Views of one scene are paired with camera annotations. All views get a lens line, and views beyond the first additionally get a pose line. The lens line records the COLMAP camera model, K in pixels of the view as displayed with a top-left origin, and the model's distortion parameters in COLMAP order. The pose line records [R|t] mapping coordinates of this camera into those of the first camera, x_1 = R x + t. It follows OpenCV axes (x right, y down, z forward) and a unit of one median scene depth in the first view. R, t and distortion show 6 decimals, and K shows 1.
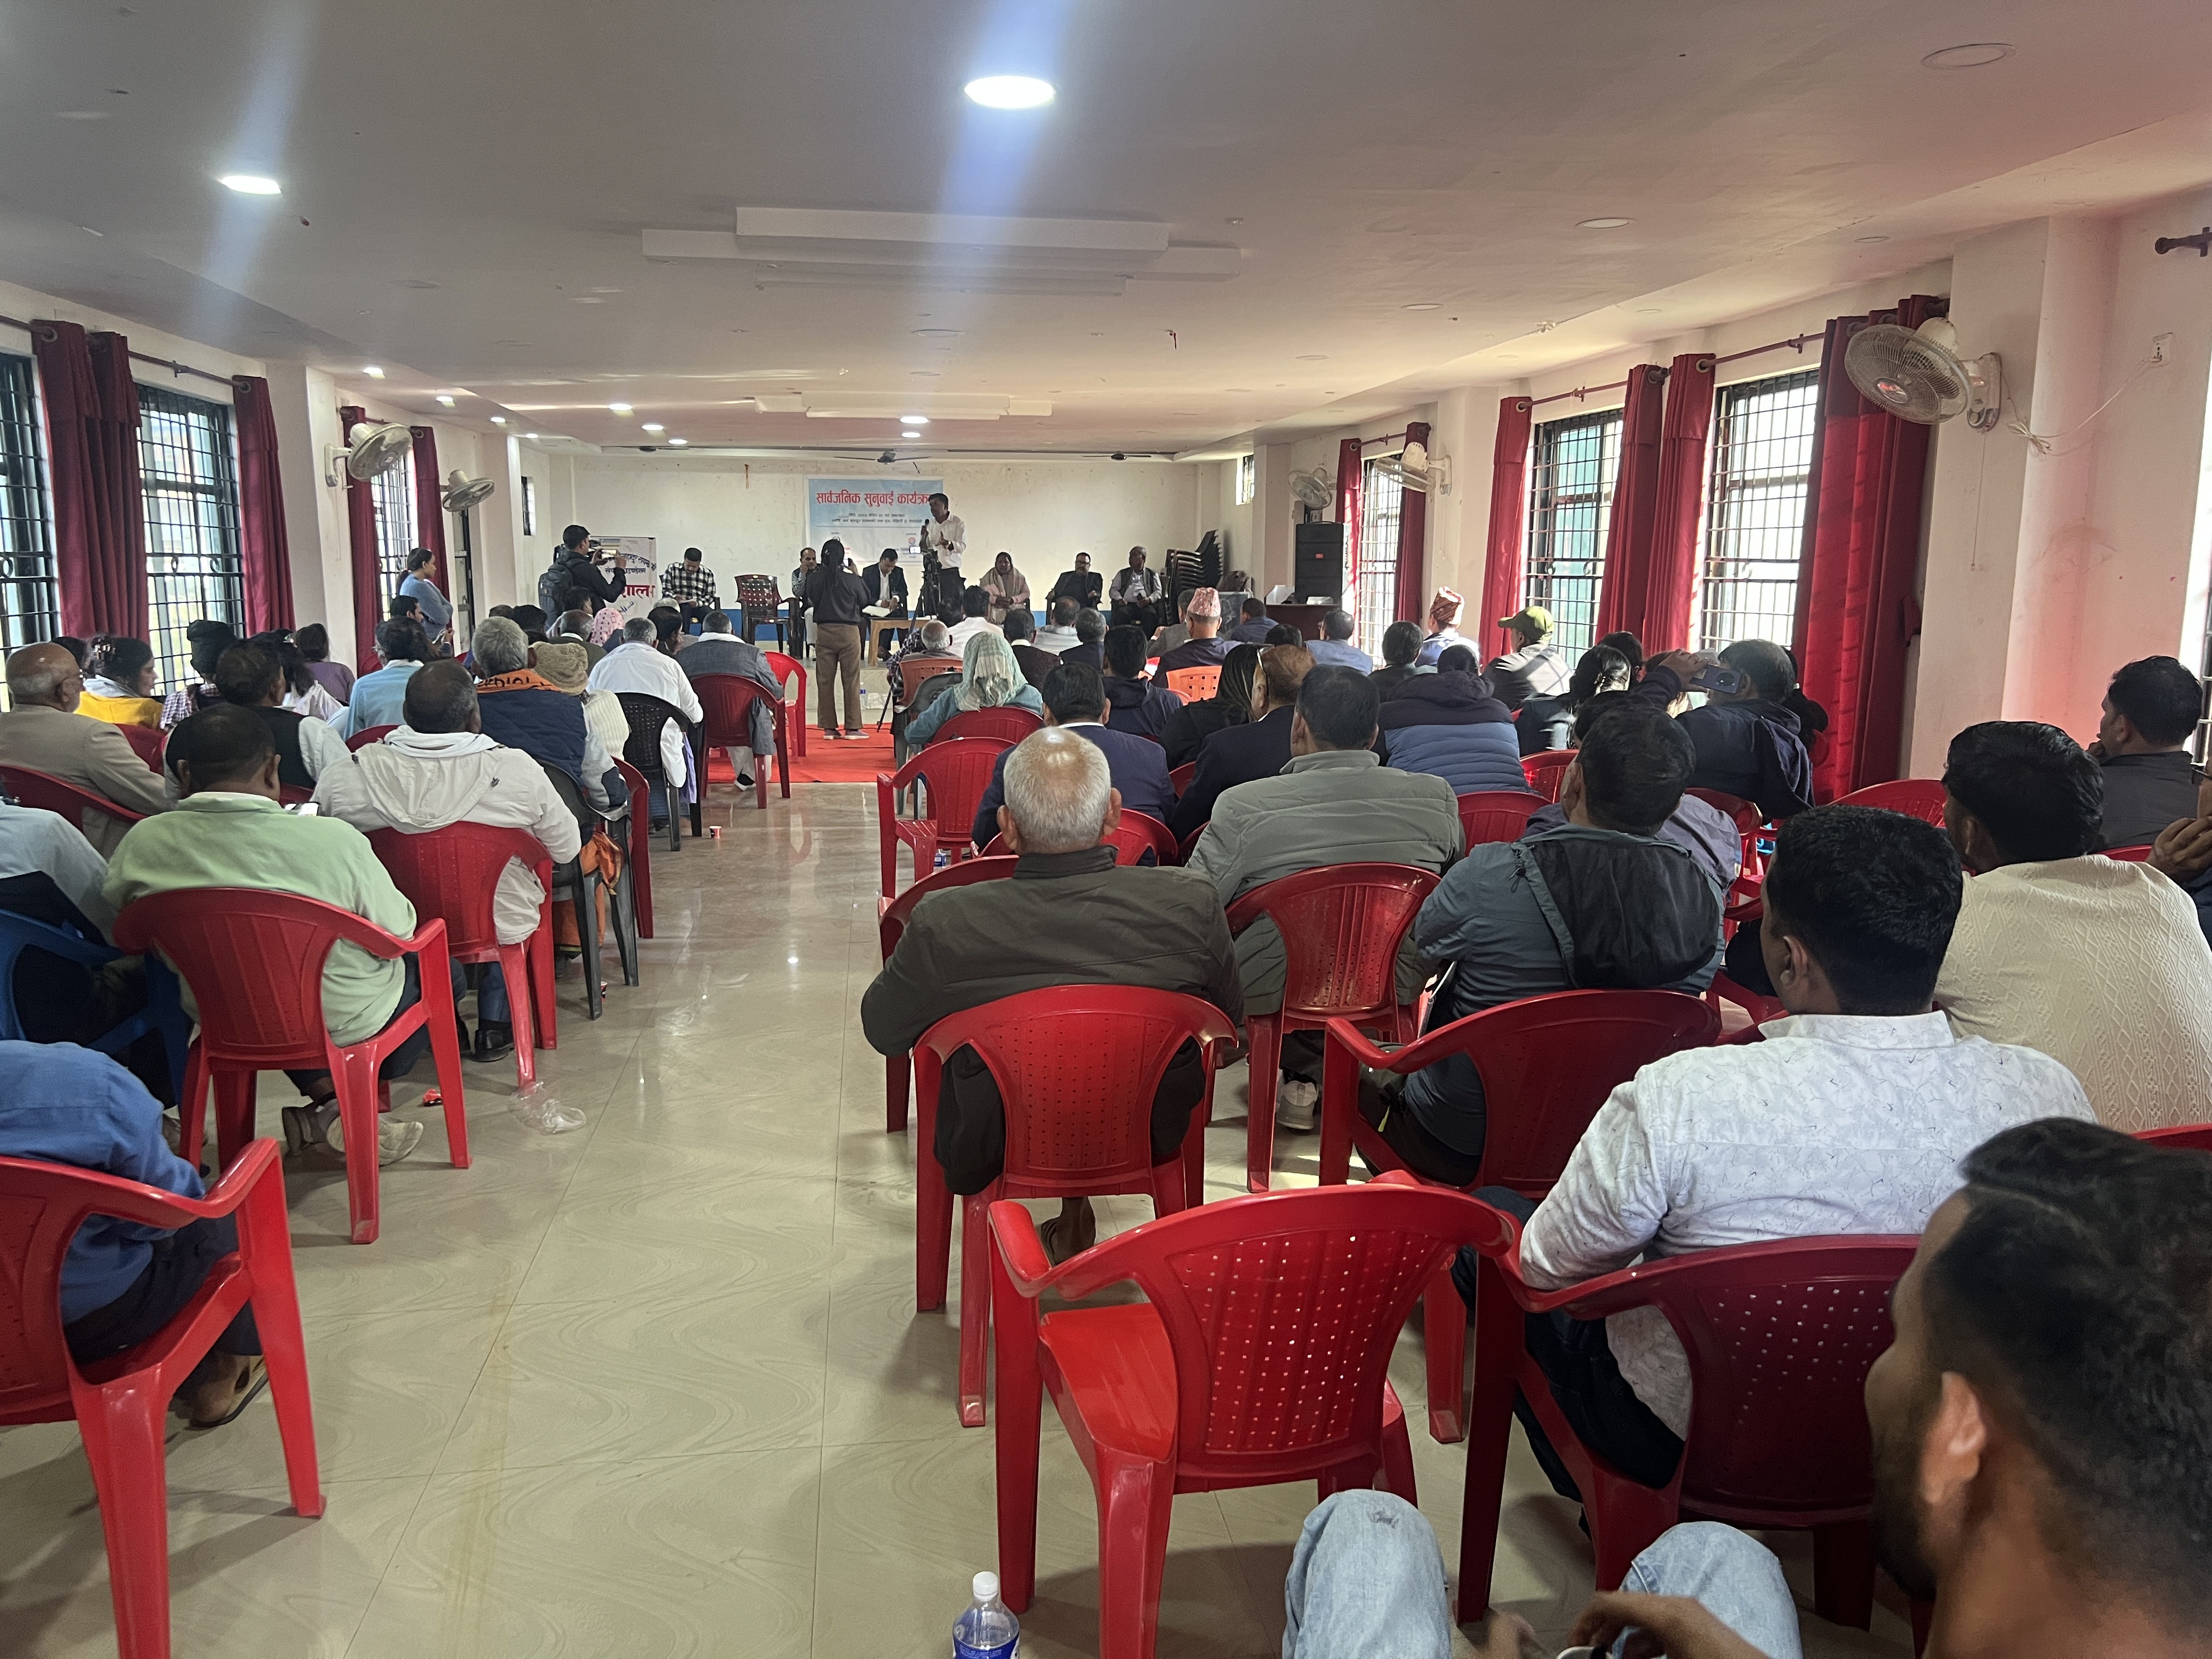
lens RADIAL K [[1648.7, 0, 1105.1], [0, 1648.7, 848.1], [0, 0, 1]] dist [0.100857, -0.128710]
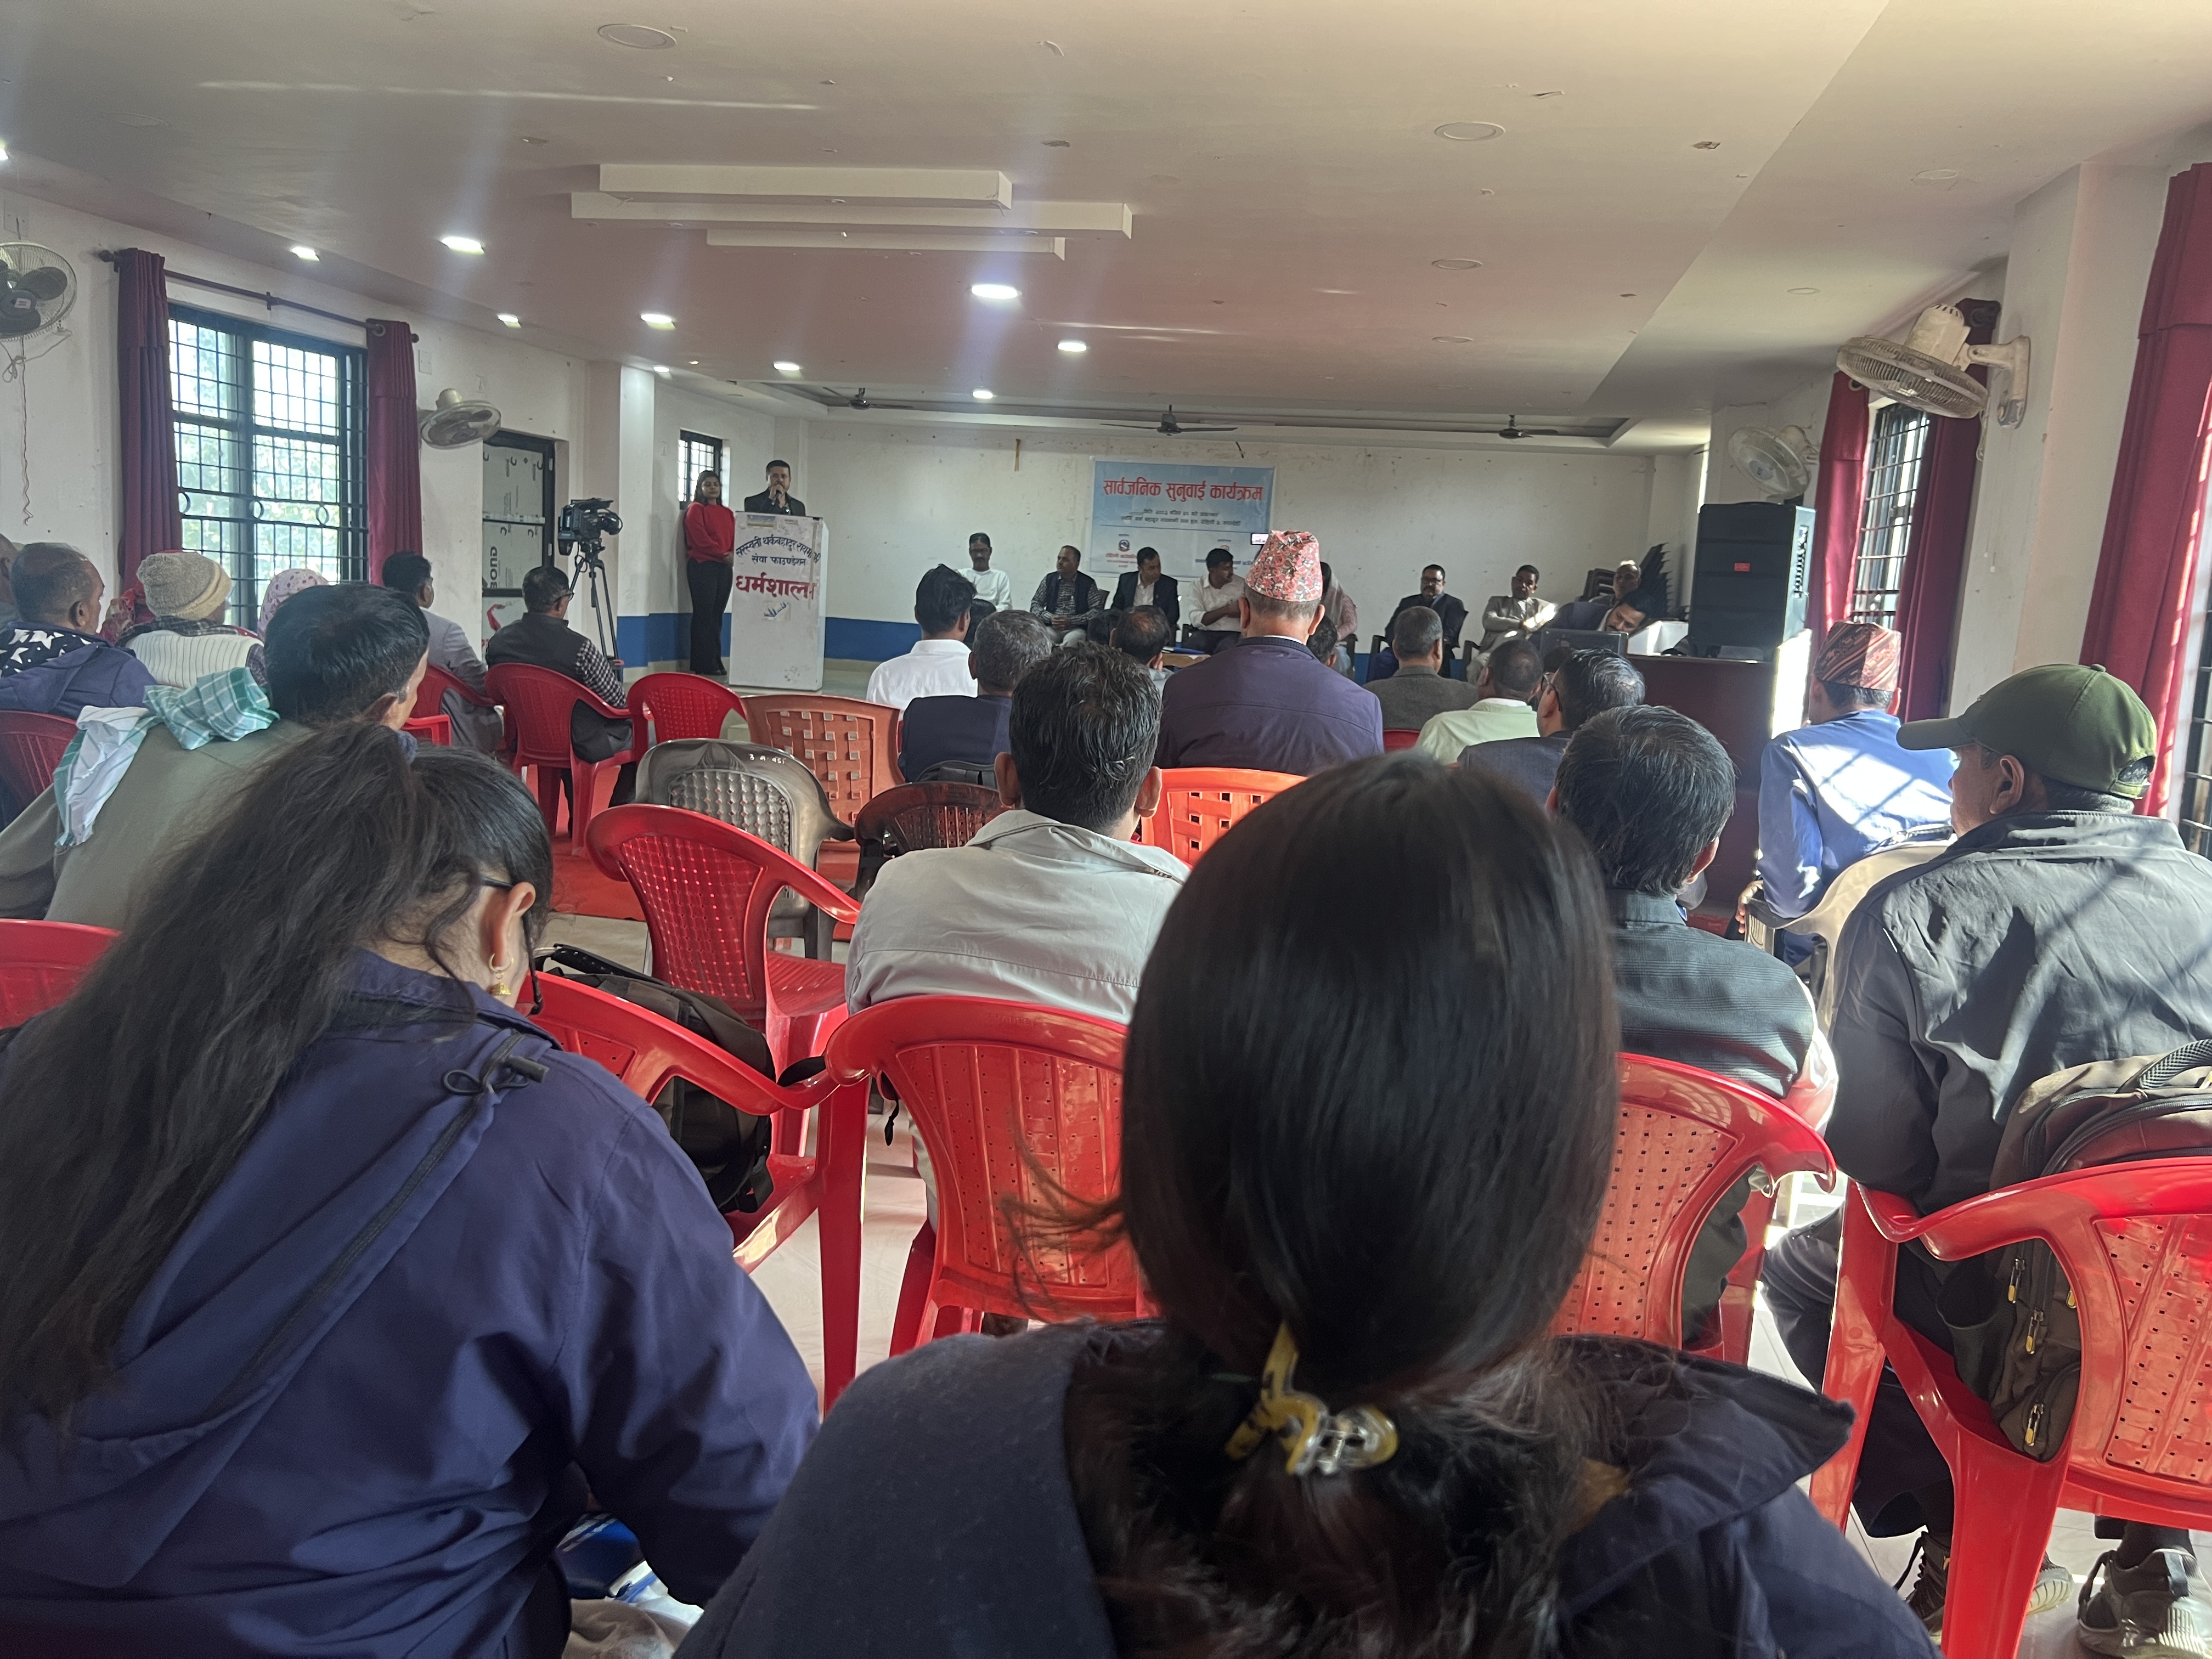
lens RADIAL K [[1655.4, 0, 1104.1], [0, 1655.4, 838.5], [0, 0, 1]] dist [0.079372, -0.082139]
pose [[0.942640, 0.103567, -0.317337, 0.209851], [-0.115044, 0.993205, -0.017589, -0.110237], [0.313359, 0.053088, 0.948150, 0.808027]]
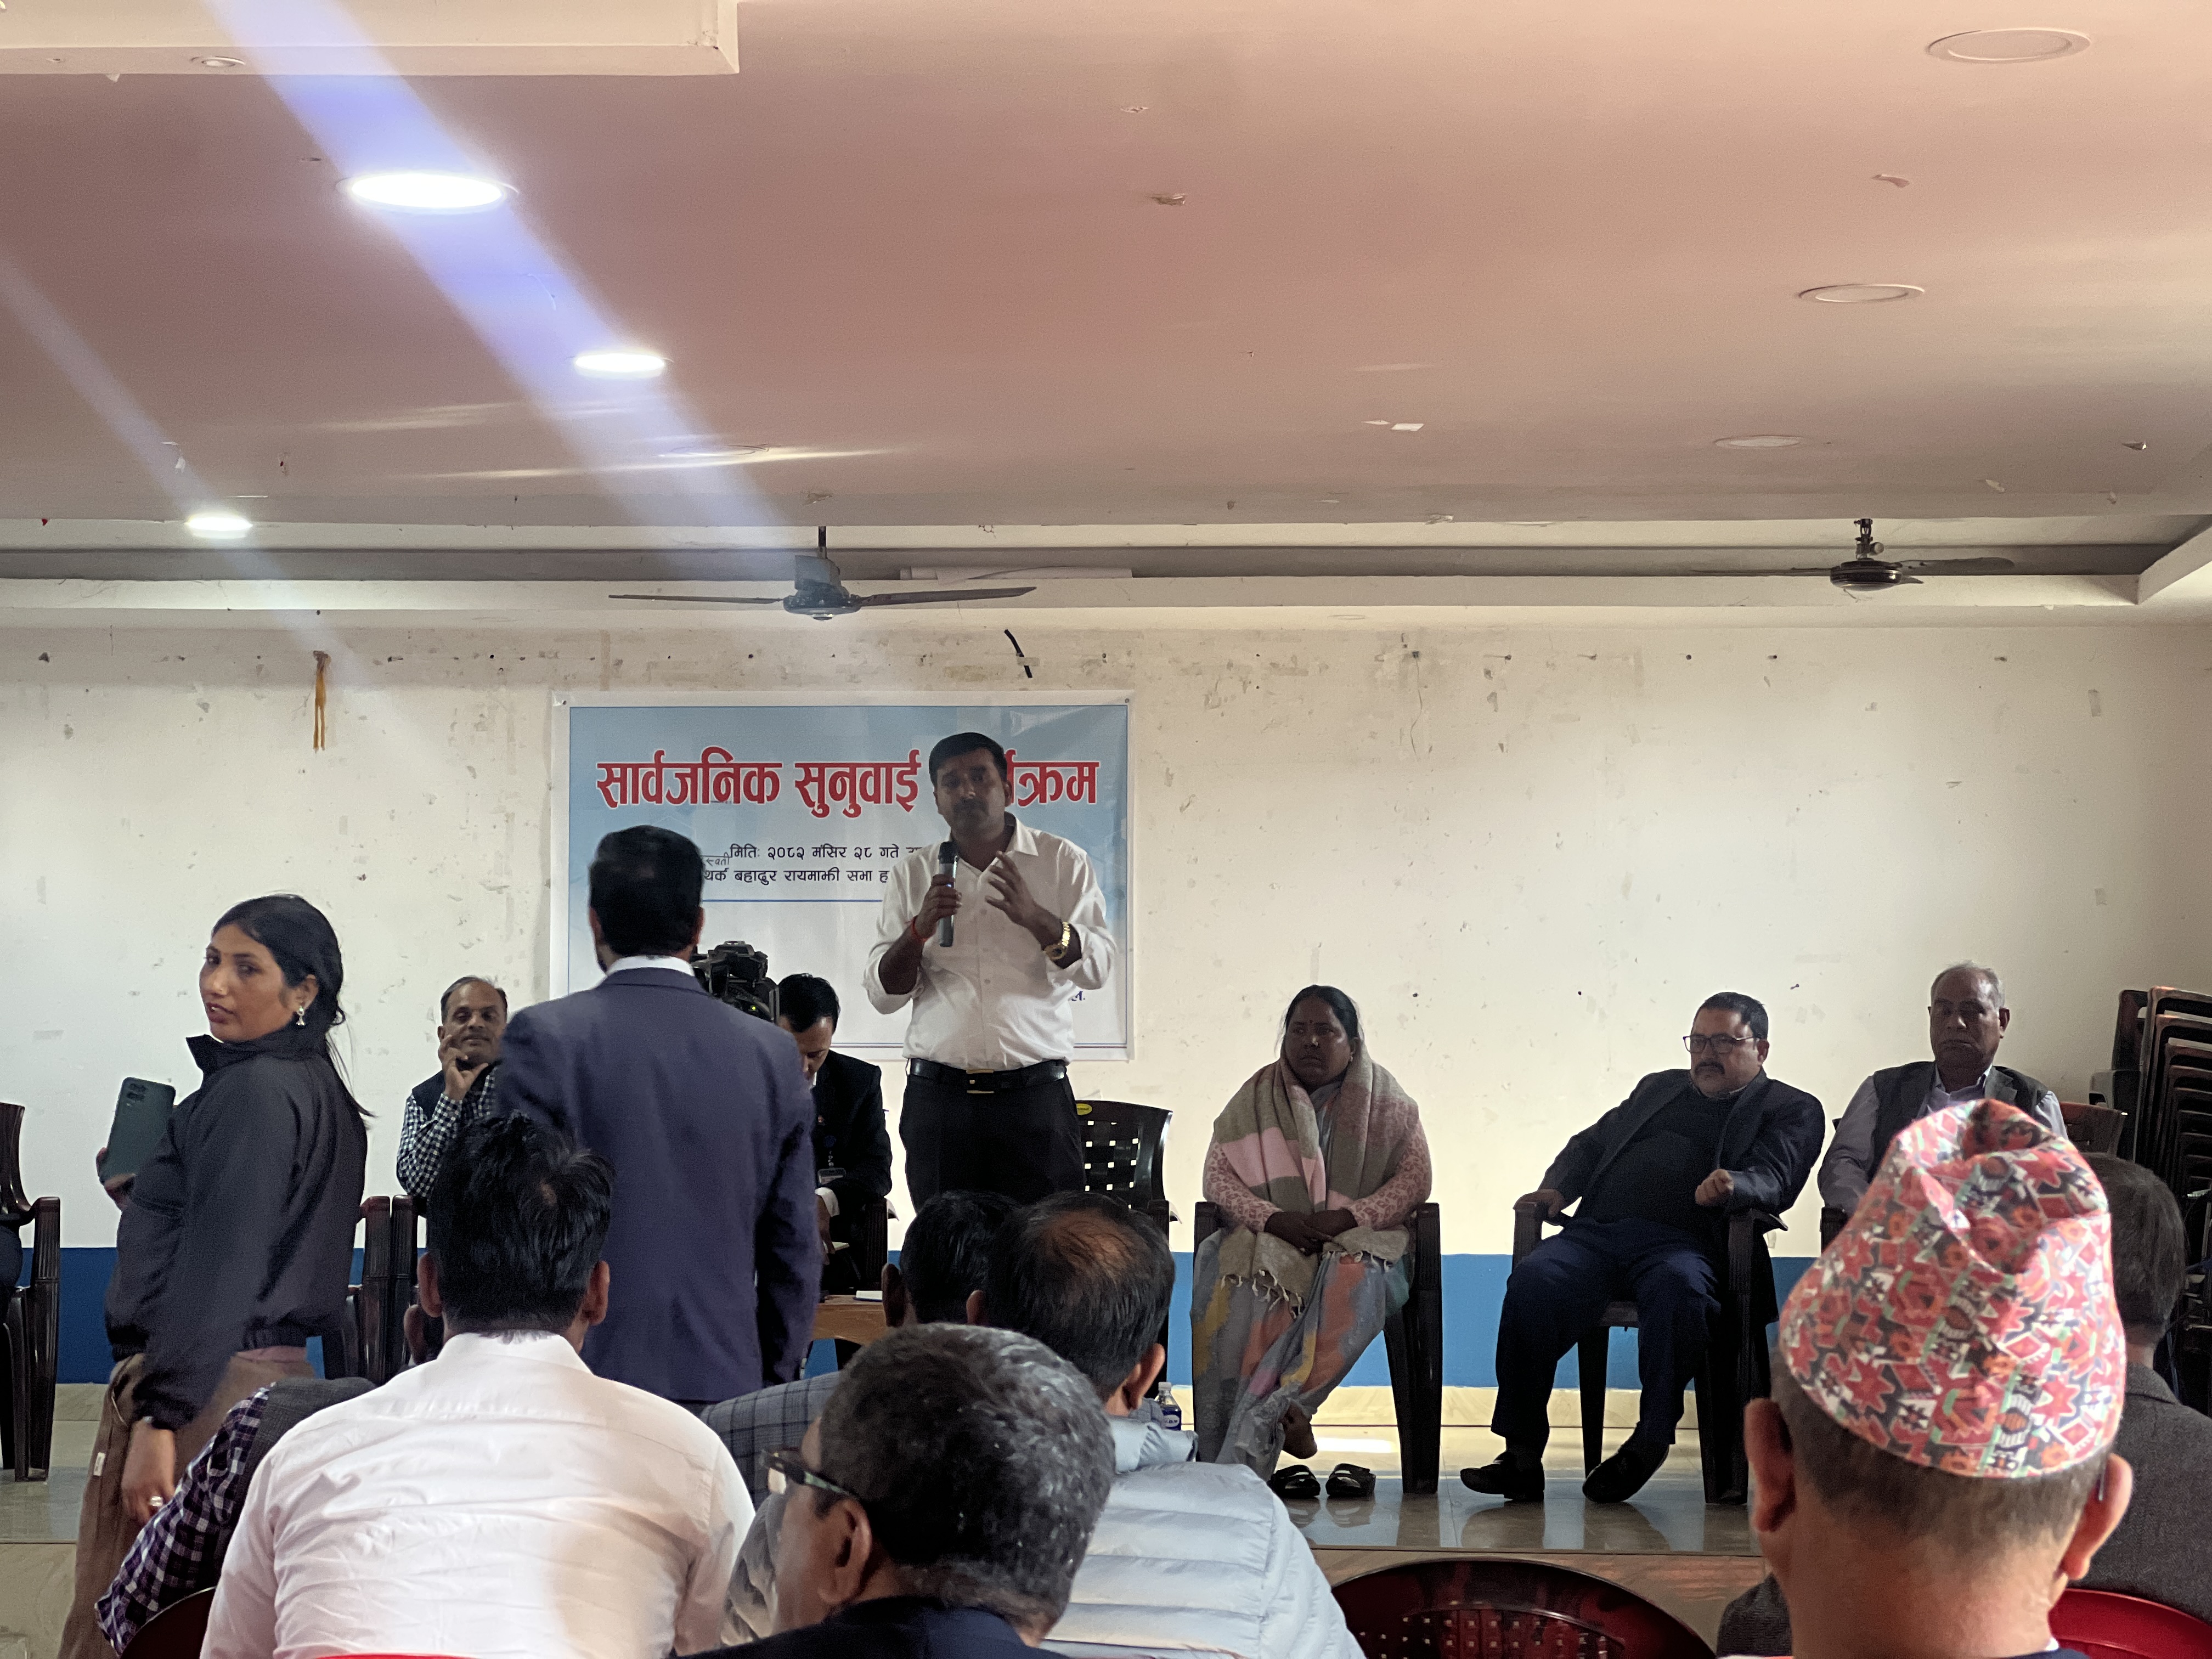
lens RADIAL K [[4963.8, 0, 1114.7], [0, 4963.8, 762.1], [0, 0, 1]] dist [-0.302537, 8.245767]
pose [[0.981127, -0.010987, -0.193050, 0.093395], [-0.034908, 0.971916, -0.232726, -0.138286], [0.190185, 0.235073, 0.953190, 0.903794]]
